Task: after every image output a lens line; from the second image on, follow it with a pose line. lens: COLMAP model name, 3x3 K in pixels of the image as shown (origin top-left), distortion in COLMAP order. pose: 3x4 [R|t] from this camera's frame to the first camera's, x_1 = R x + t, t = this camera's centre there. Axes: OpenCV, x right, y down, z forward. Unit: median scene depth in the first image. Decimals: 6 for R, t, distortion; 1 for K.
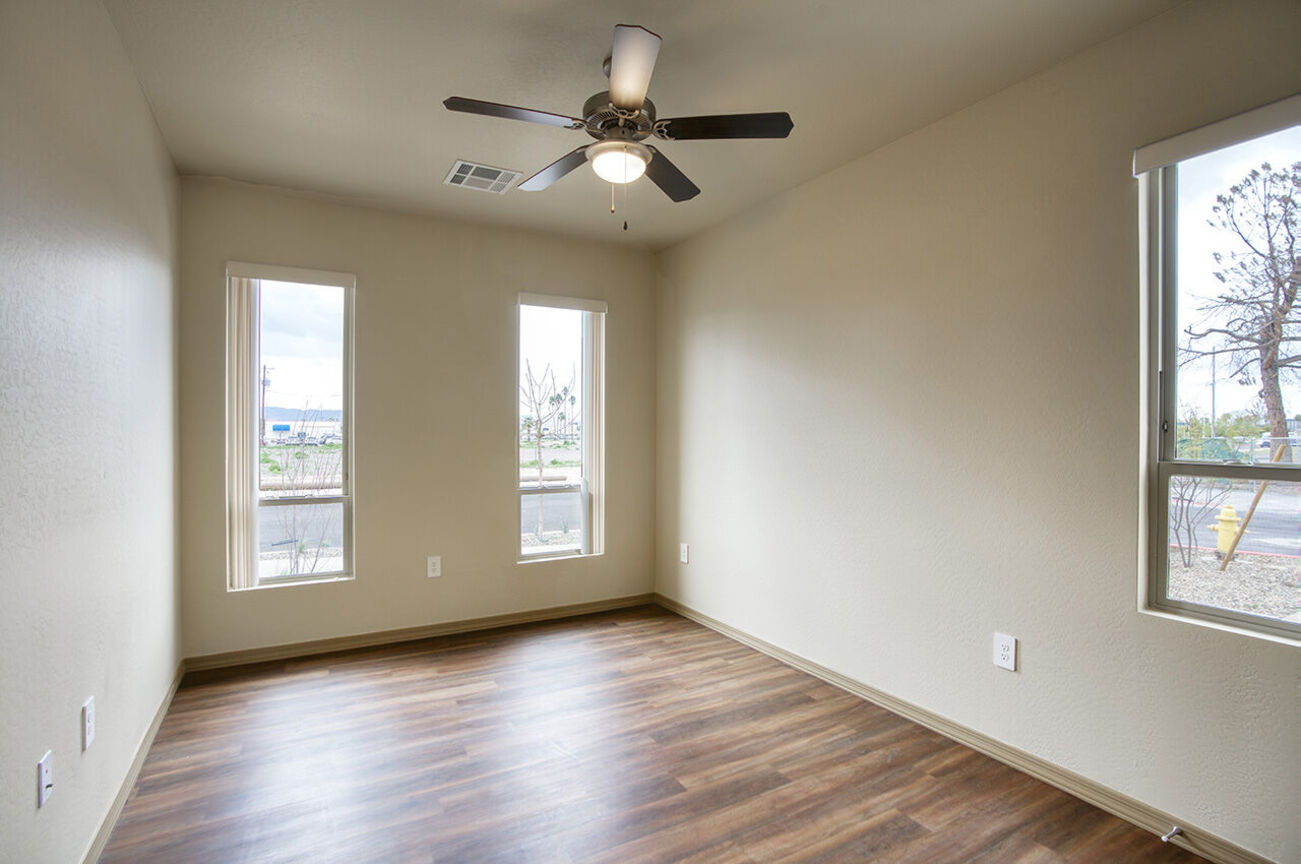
lens RADIAL K [[655.6, 0, 650.5], [0, 655.6, 432.0], [0, 0, 1]] dist [-0.032669, 0.000097]
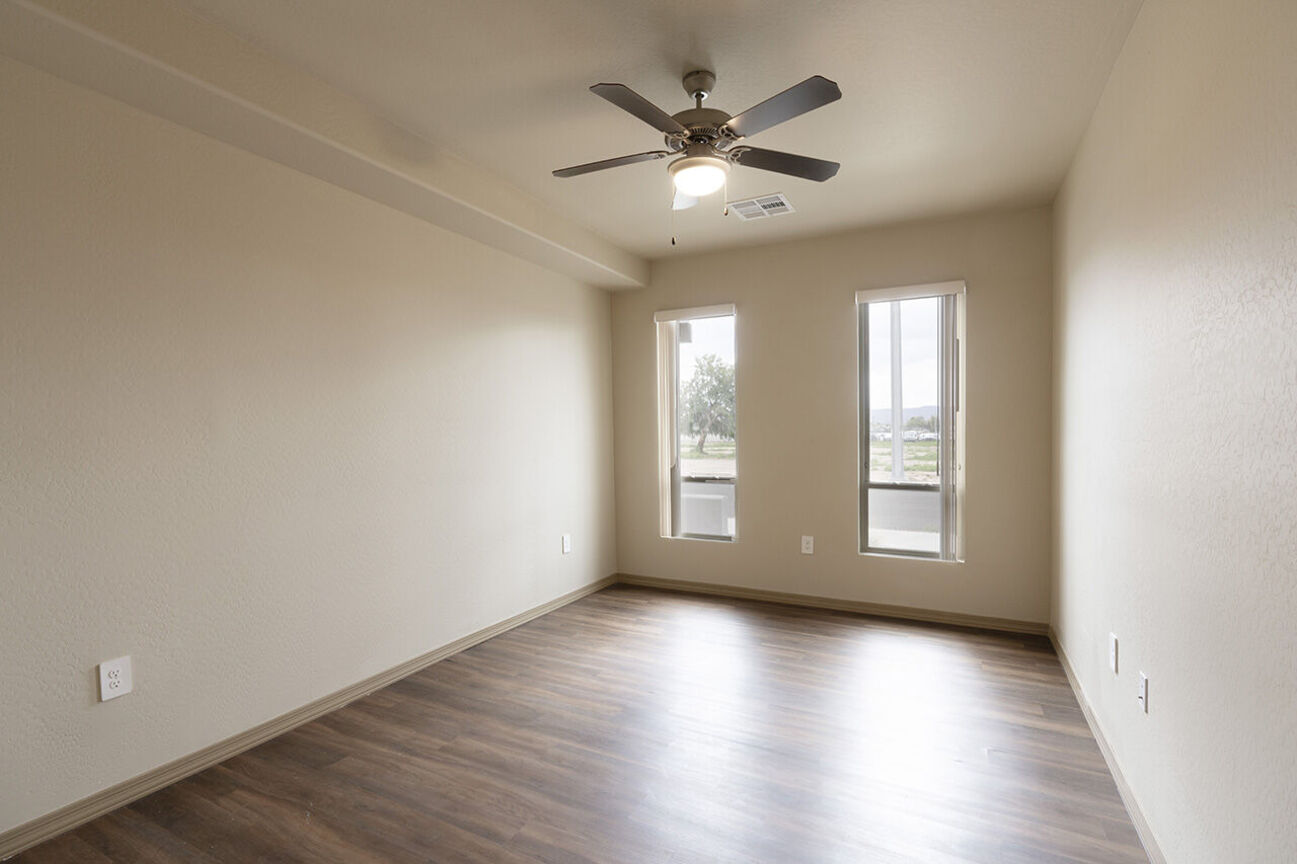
lens RADIAL K [[598.6, 0, 649.4], [0, 598.6, 439.8], [0, 0, 1]] dist [-0.033321, 0.000211]
pose [[0.564337, 0.011910, -0.825459, 0.373034], [0.010866, 0.999702, 0.021853, -0.001636], [0.825473, -0.021302, 0.564039, 0.196540]]
